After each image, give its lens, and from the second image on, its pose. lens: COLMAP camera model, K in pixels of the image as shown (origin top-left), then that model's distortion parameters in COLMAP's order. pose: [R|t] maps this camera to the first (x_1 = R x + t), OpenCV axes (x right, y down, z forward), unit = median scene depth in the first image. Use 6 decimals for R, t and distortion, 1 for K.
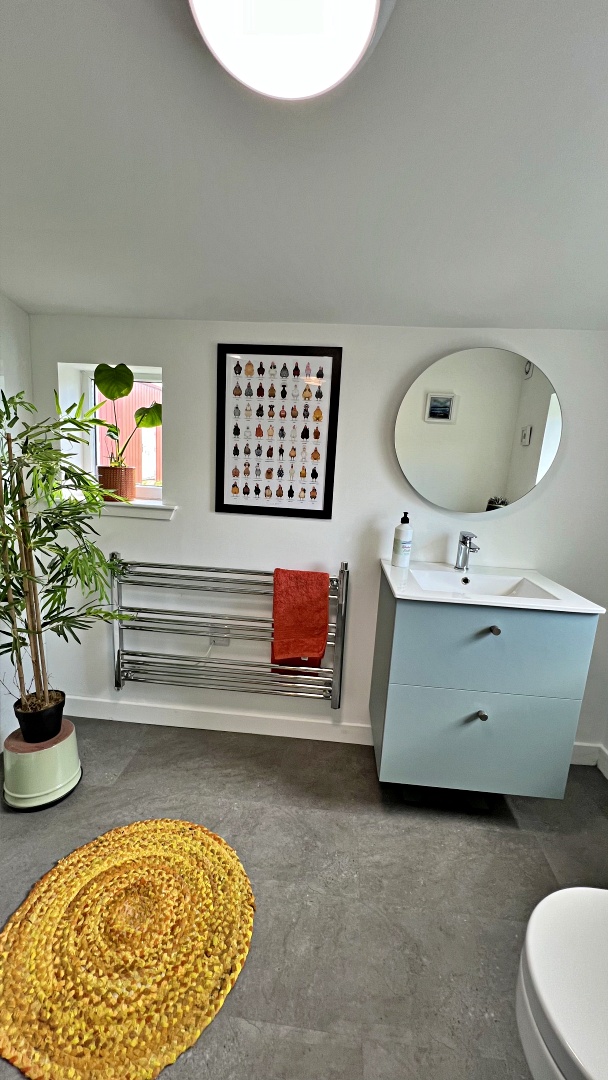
lens RADIAL K [[430.8, 0, 303.5], [0, 430.8, 544.9], [0, 0, 1]] dist [-0.002508, 0.000100]
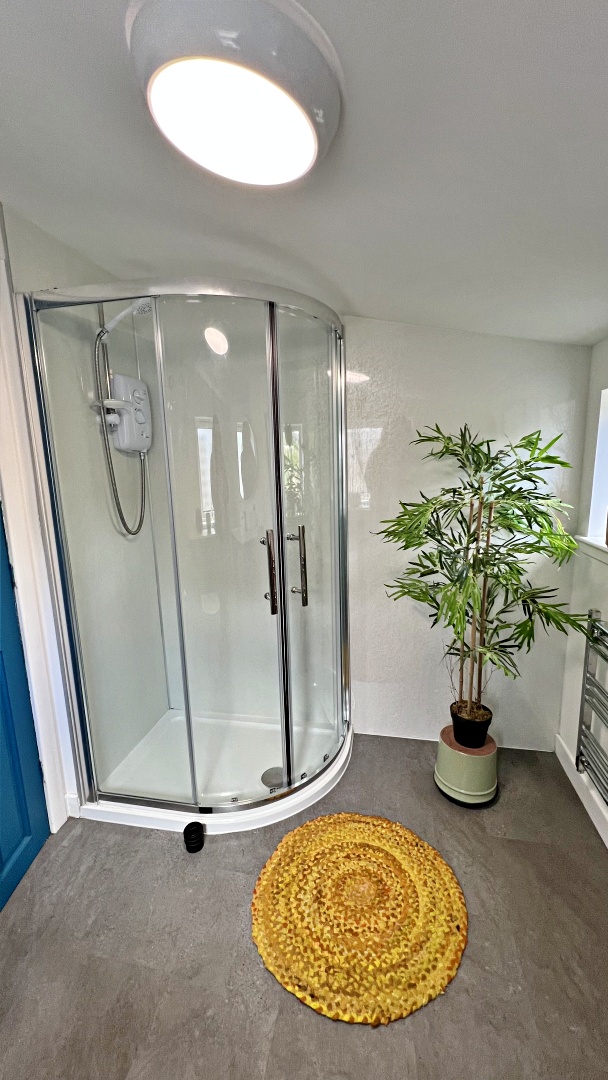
lens RADIAL K [[429.0, 0, 305.4], [0, 429.0, 541.7], [0, 0, 1]] dist [0.000364, 0.000084]
pose [[-0.105991, 0.126247, -0.986320, 0.660696], [-0.168852, 0.975217, 0.142971, -0.213738], [0.979926, 0.181696, -0.082048, 0.790743]]
